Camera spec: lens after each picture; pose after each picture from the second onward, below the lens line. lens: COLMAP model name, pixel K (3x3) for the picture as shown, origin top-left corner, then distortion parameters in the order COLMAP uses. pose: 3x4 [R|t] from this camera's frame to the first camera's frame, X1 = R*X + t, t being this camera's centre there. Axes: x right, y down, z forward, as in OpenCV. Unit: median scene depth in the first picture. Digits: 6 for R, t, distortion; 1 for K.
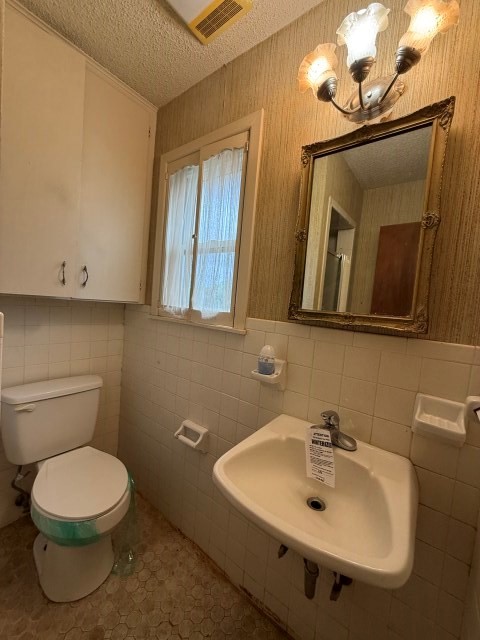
lens RADIAL K [[255.7, 0, 240.0], [0, 255.7, 320.2], [0, 0, 1]] dist [0.000541, -0.000442]
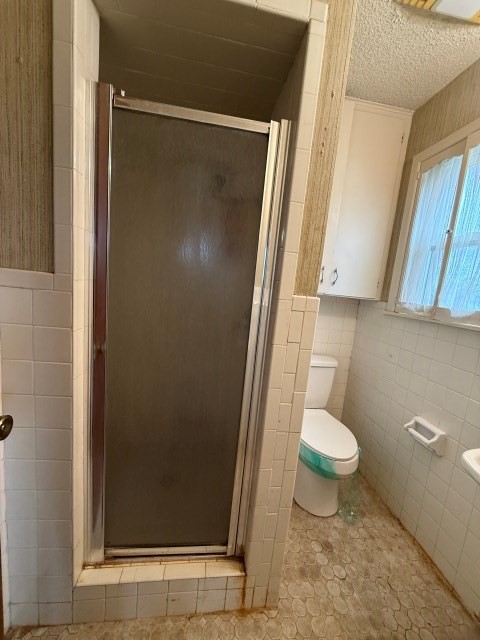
lens RADIAL K [[255.7, 0, 236.9], [0, 255.7, 320.2], [0, 0, 1]] dist [0.000541, -0.000442]
pose [[0.697621, 0.078156, -0.712192, -0.021959], [-0.070587, 0.996694, 0.040235, 0.022631], [0.712982, 0.022203, 0.700831, -0.228582]]
